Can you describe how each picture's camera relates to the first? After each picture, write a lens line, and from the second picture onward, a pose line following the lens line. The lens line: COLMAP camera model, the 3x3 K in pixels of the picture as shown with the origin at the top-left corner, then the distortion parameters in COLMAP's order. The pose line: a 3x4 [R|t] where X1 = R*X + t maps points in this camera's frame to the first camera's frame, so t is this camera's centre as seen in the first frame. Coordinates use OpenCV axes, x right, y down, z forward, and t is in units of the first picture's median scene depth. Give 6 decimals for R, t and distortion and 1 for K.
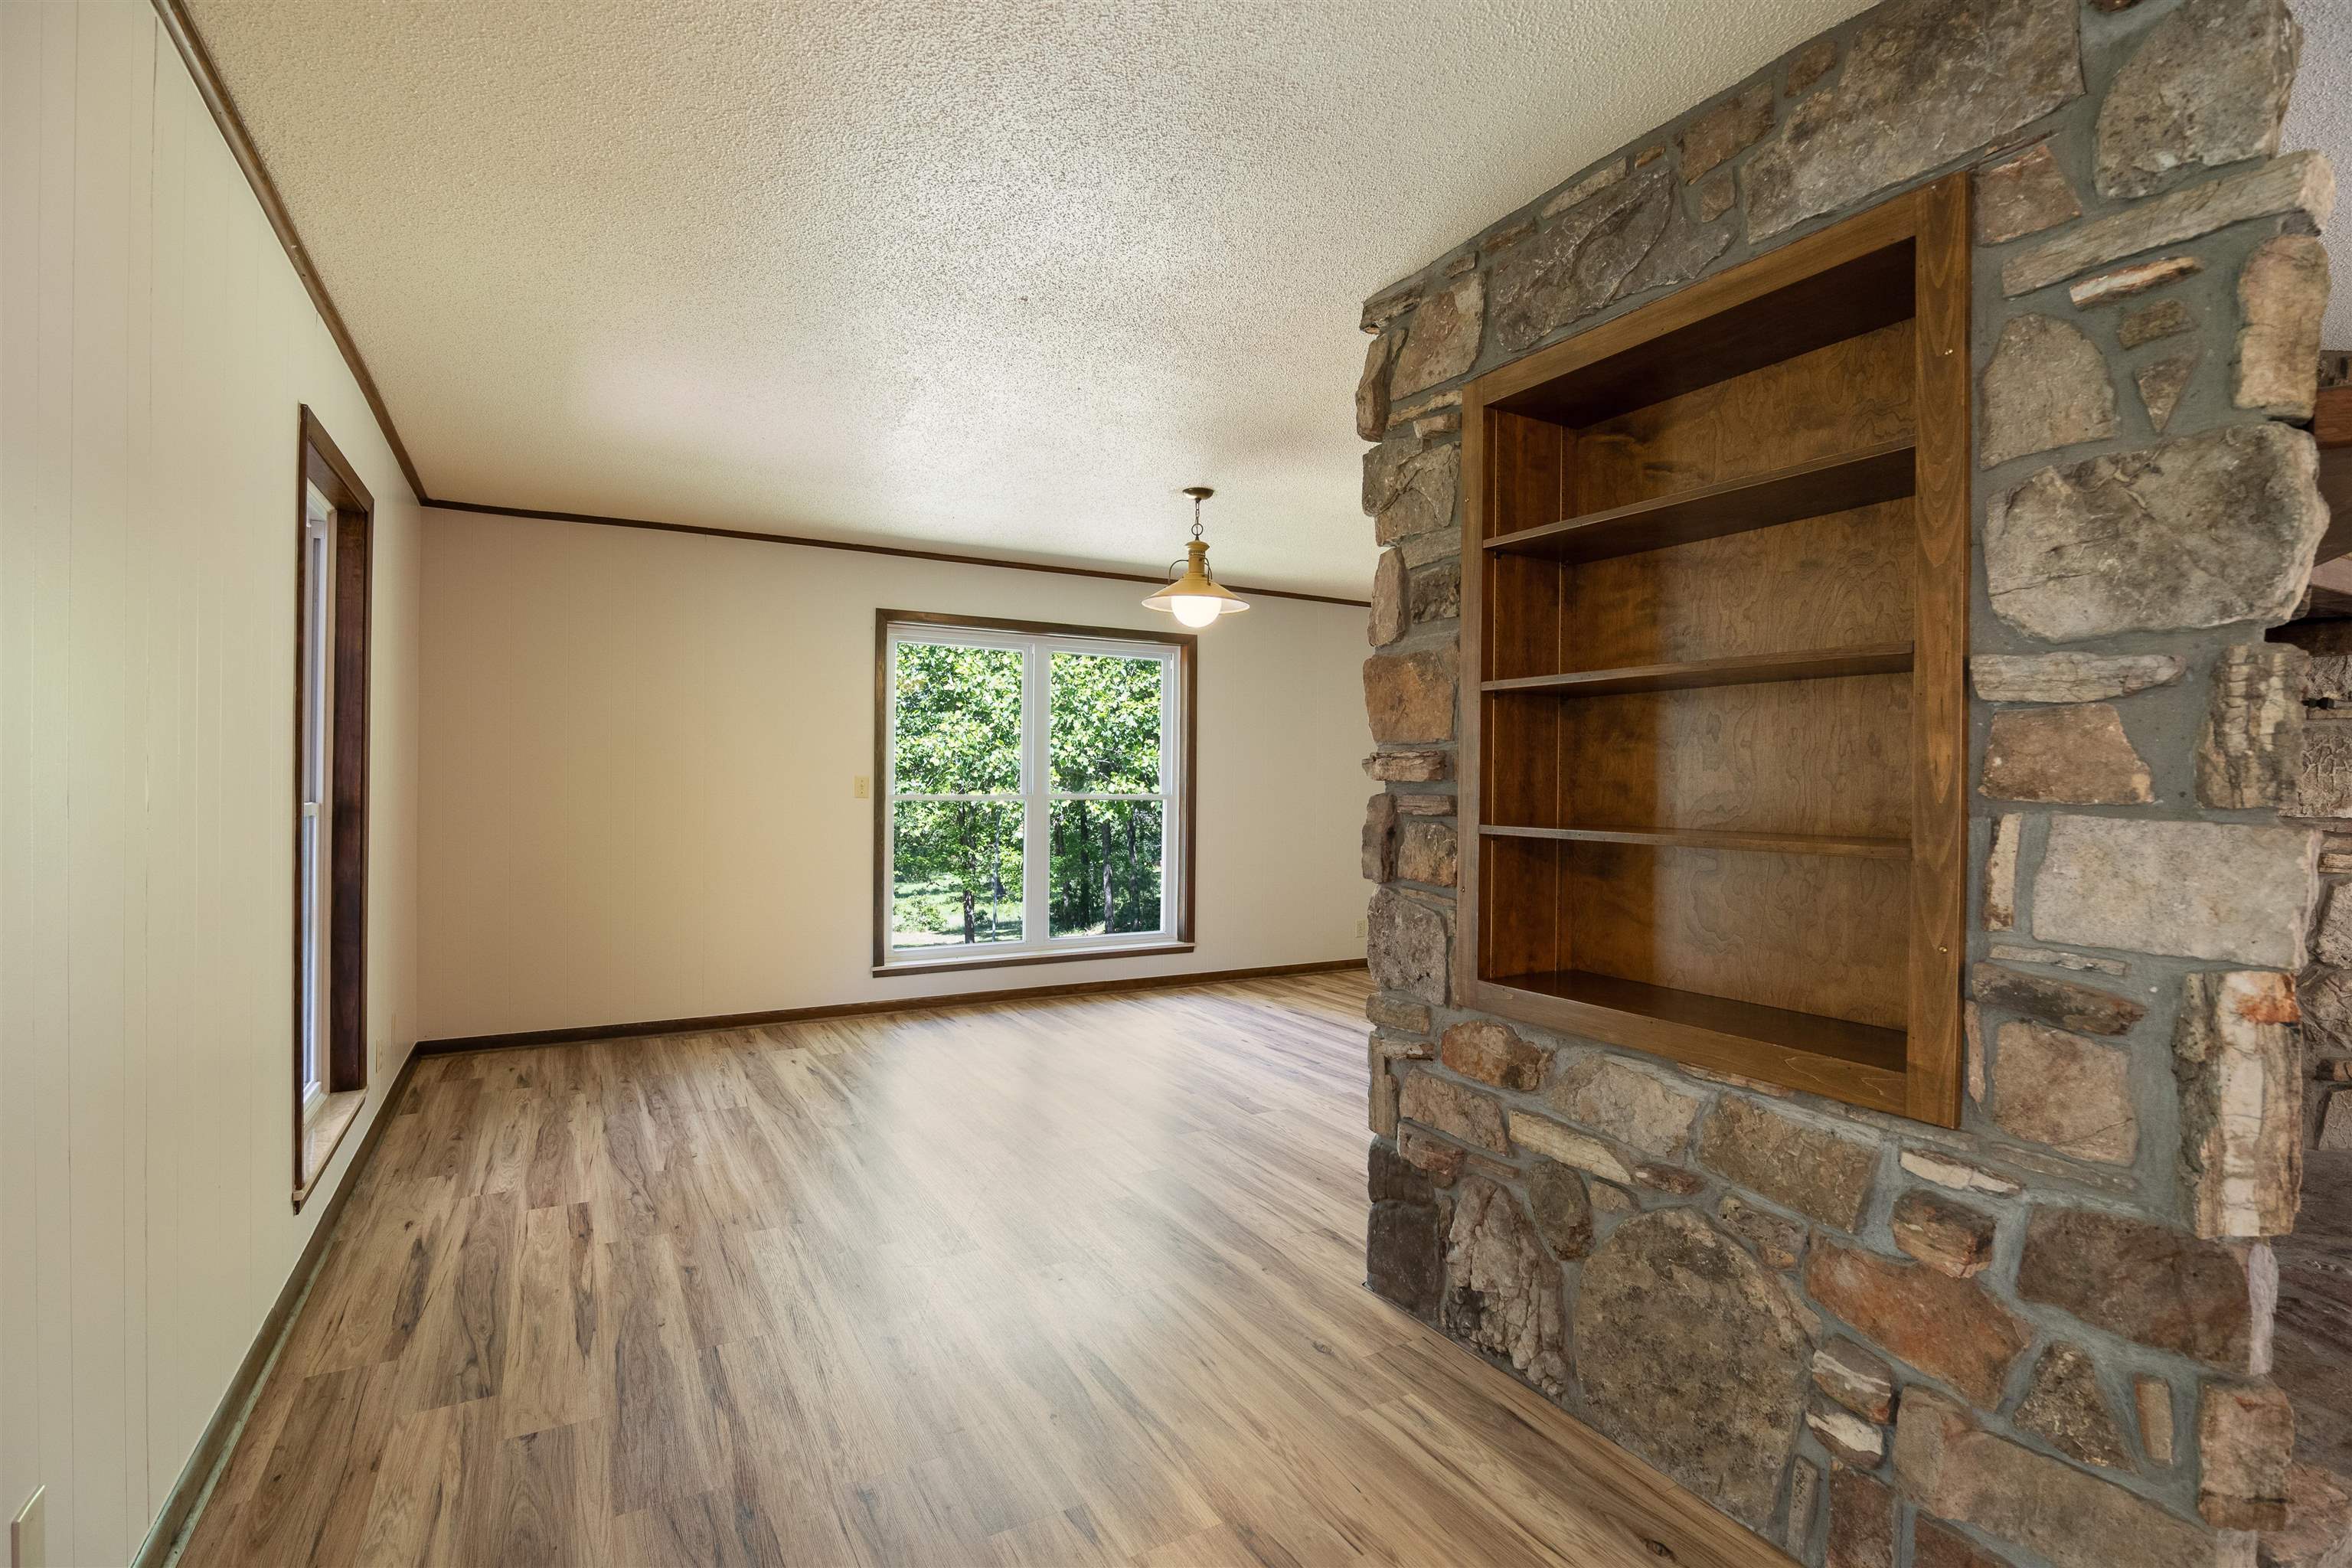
lens RADIAL K [[1091.8, 0, 1184.0], [0, 1091.8, 784.7], [0, 0, 1]] dist [-0.023618, 0.003786]
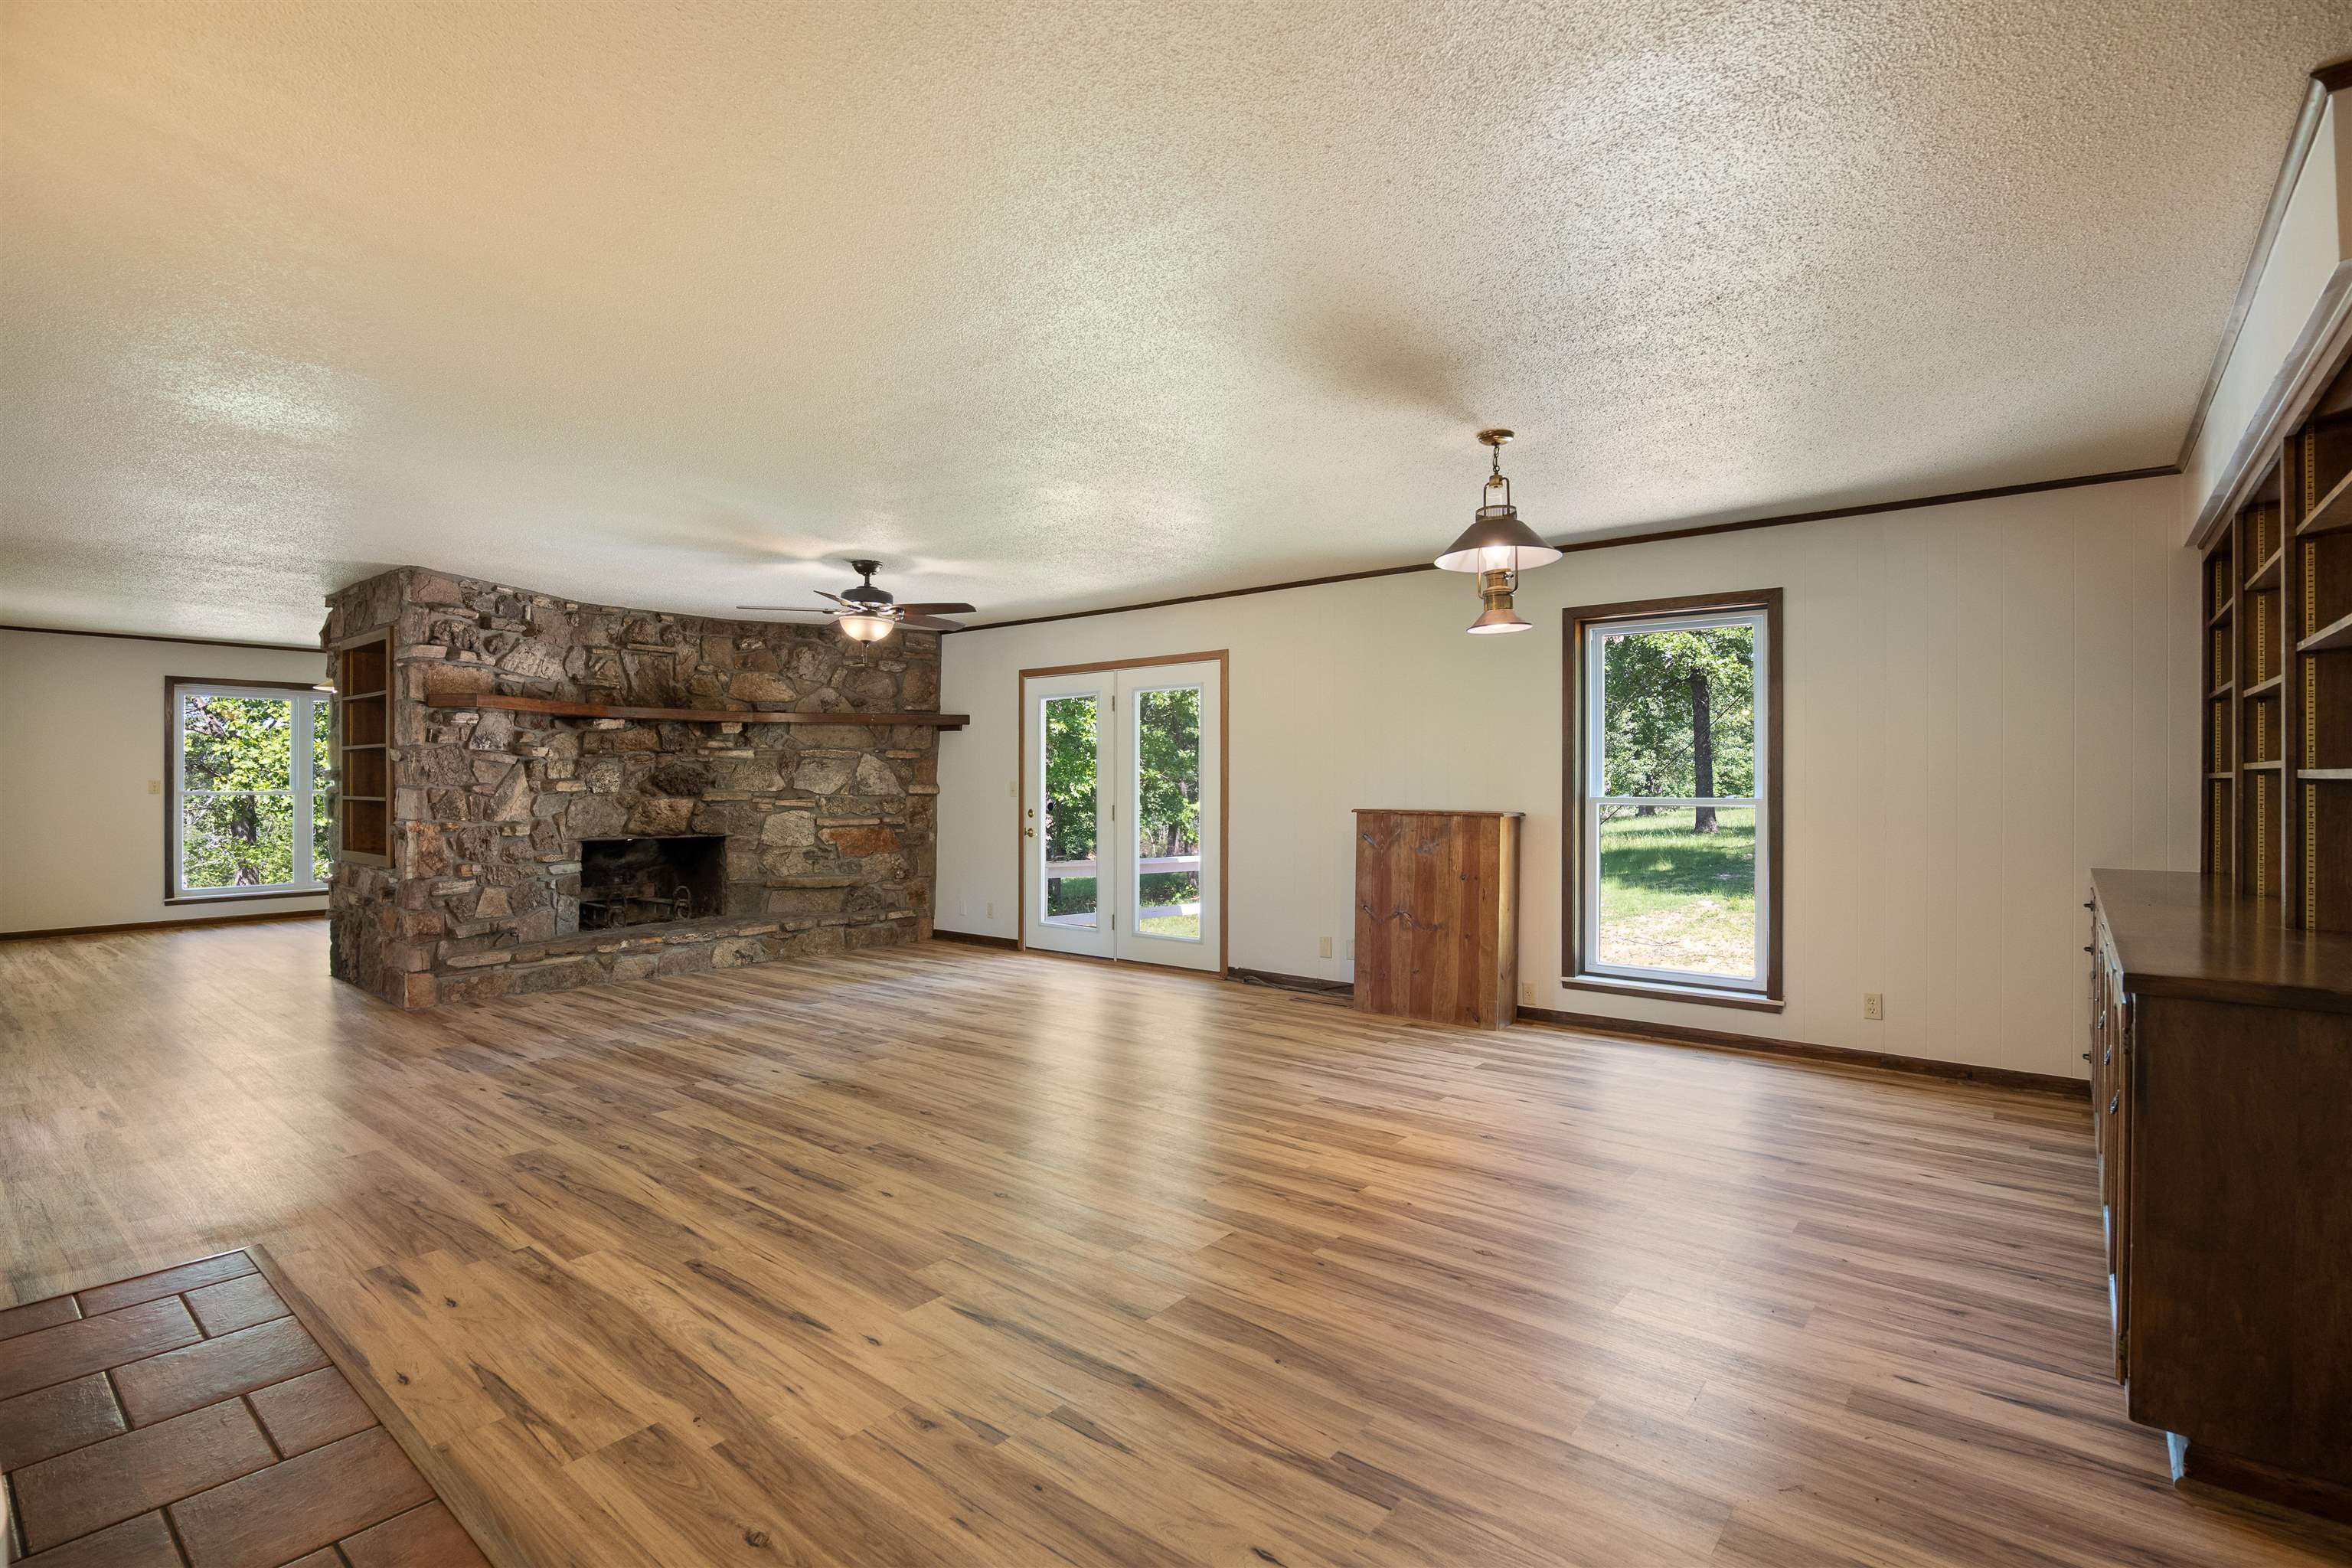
lens RADIAL K [[1101.9, 0, 1173.4], [0, 1101.9, 780.3], [0, 0, 1]] dist [-0.031719, 0.015683]
pose [[0.934546, -0.004531, 0.355814, 1.352721], [0.005452, 0.999984, -0.001584, 0.013520], [-0.355801, 0.003421, 0.934555, -2.562454]]
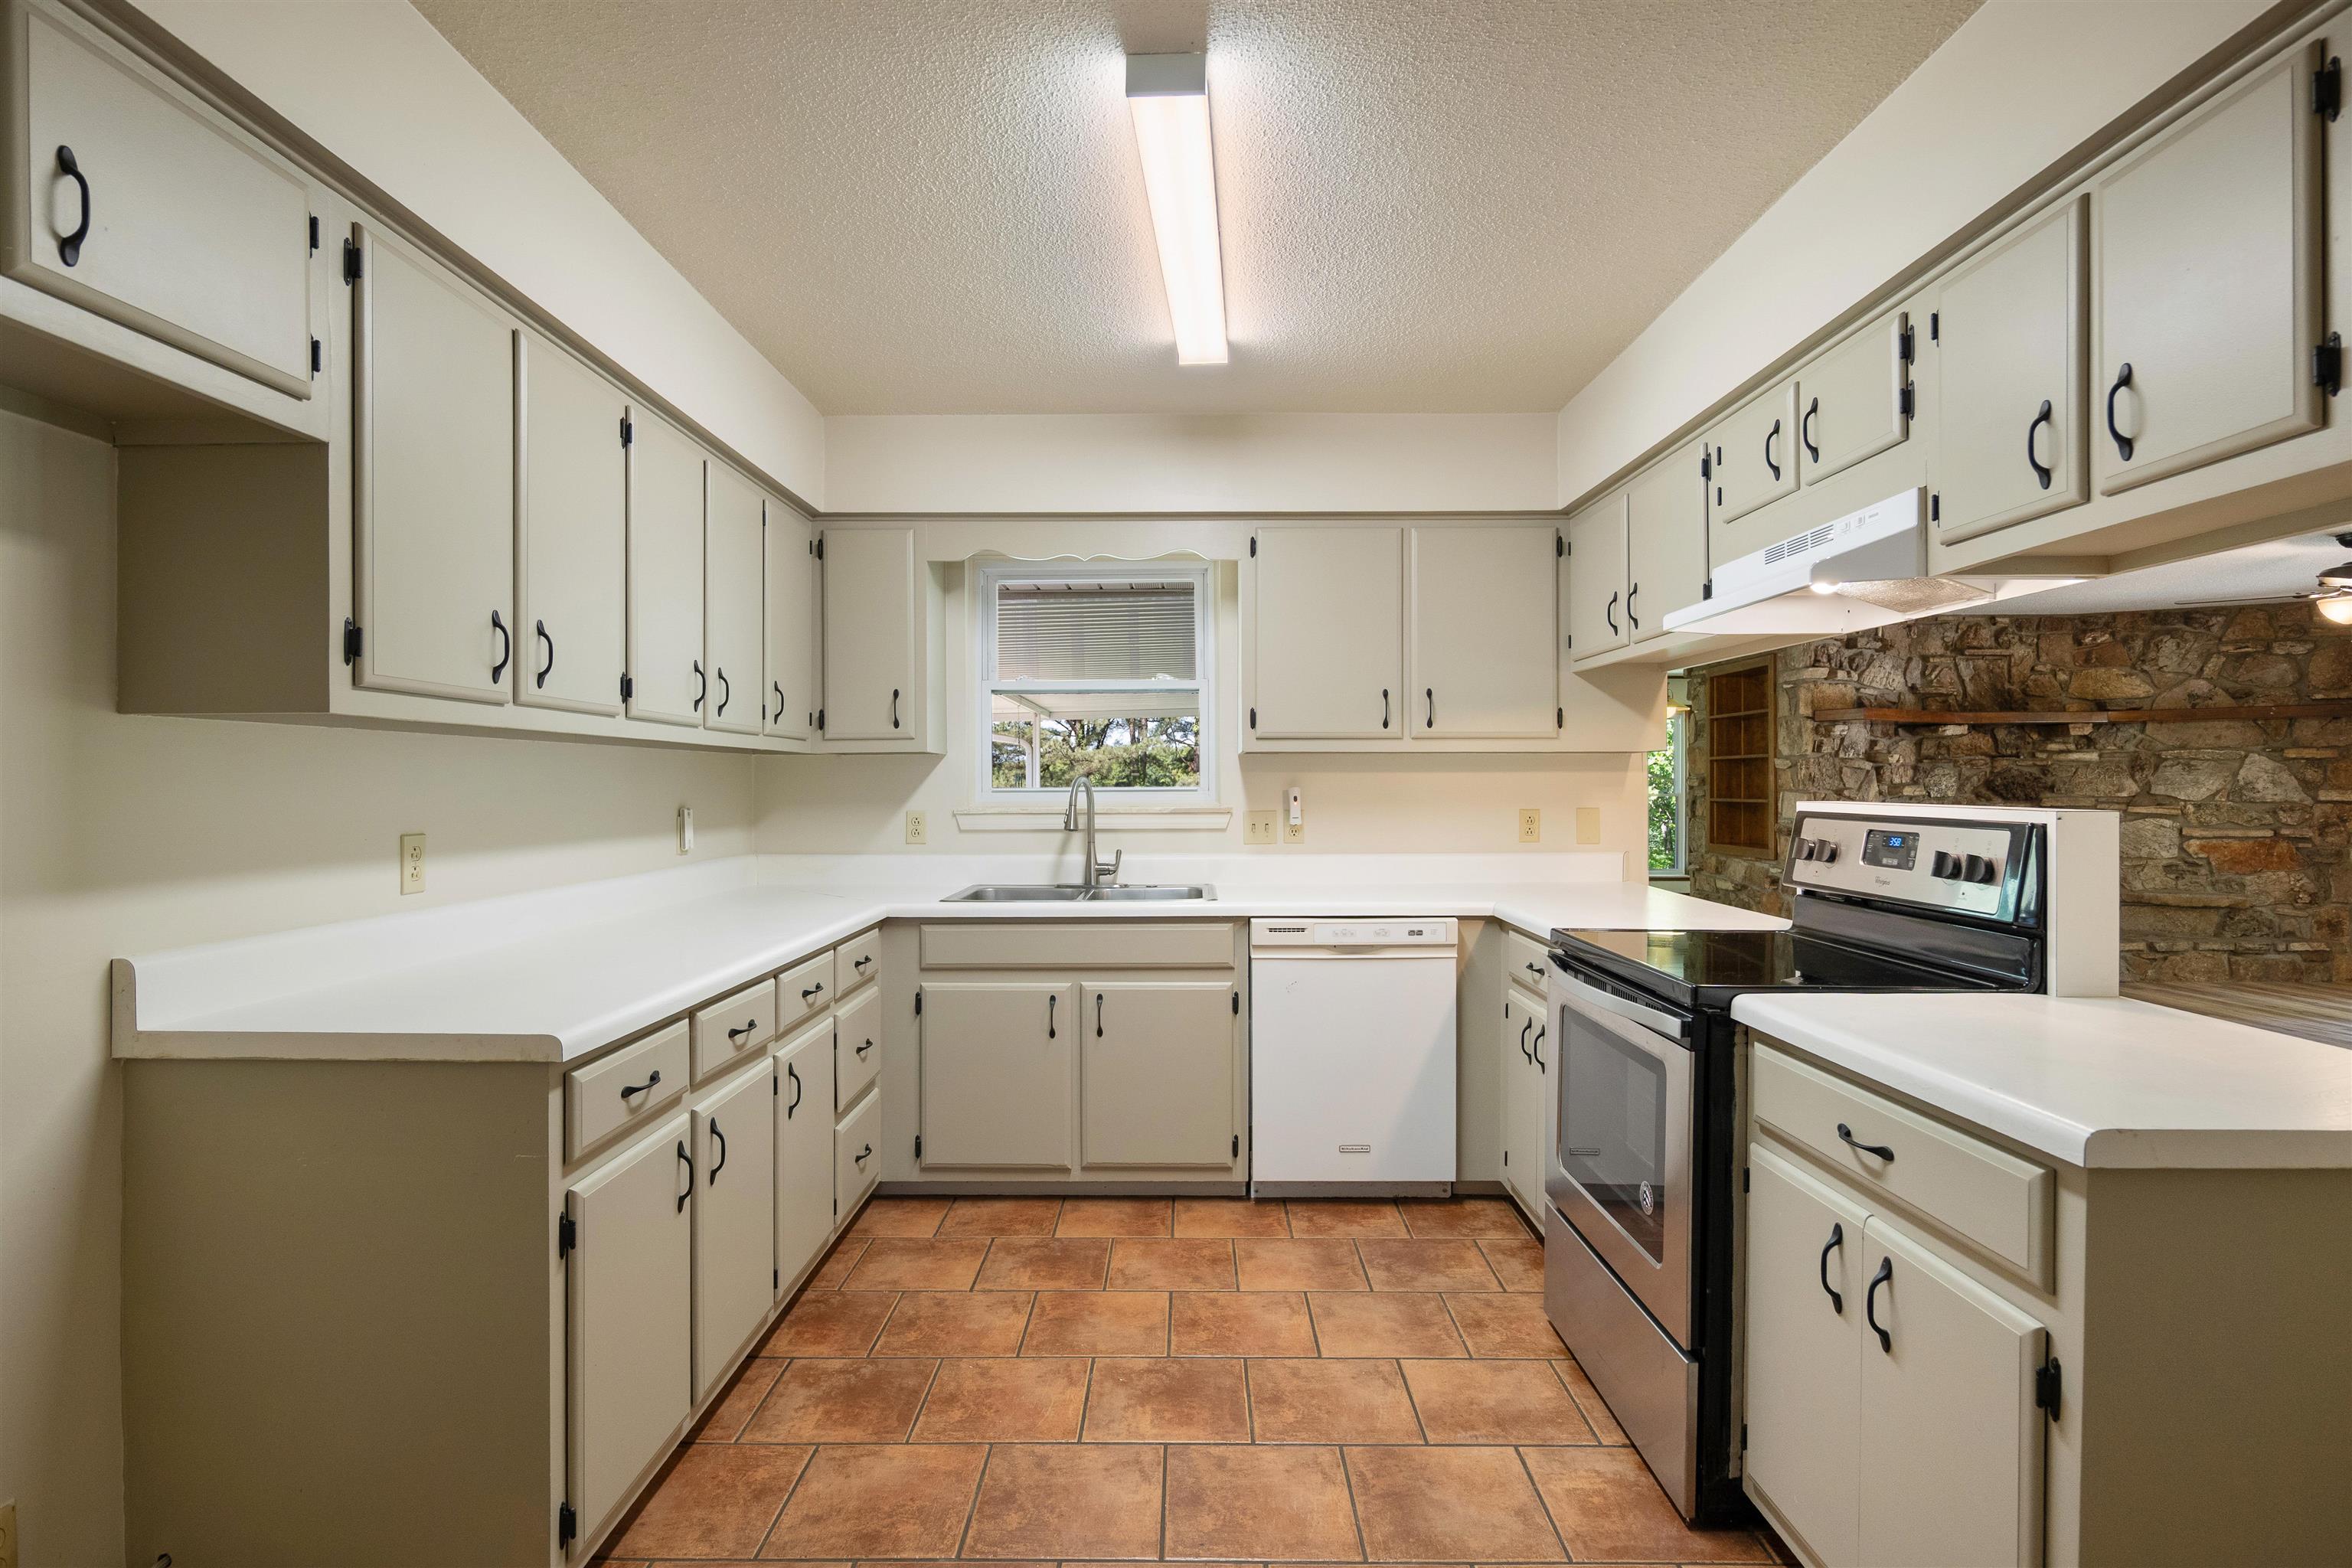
lens RADIAL K [[1148.3, 0, 1175.5], [0, 1148.3, 789.3], [0, 0, 1]] dist [-0.021075, 0.006122]
pose [[0.863534, -0.004327, -0.504272, 0.663938], [0.003845, 0.999991, -0.001997, 0.010091], [0.504275, -0.000214, 0.863543, -3.102856]]
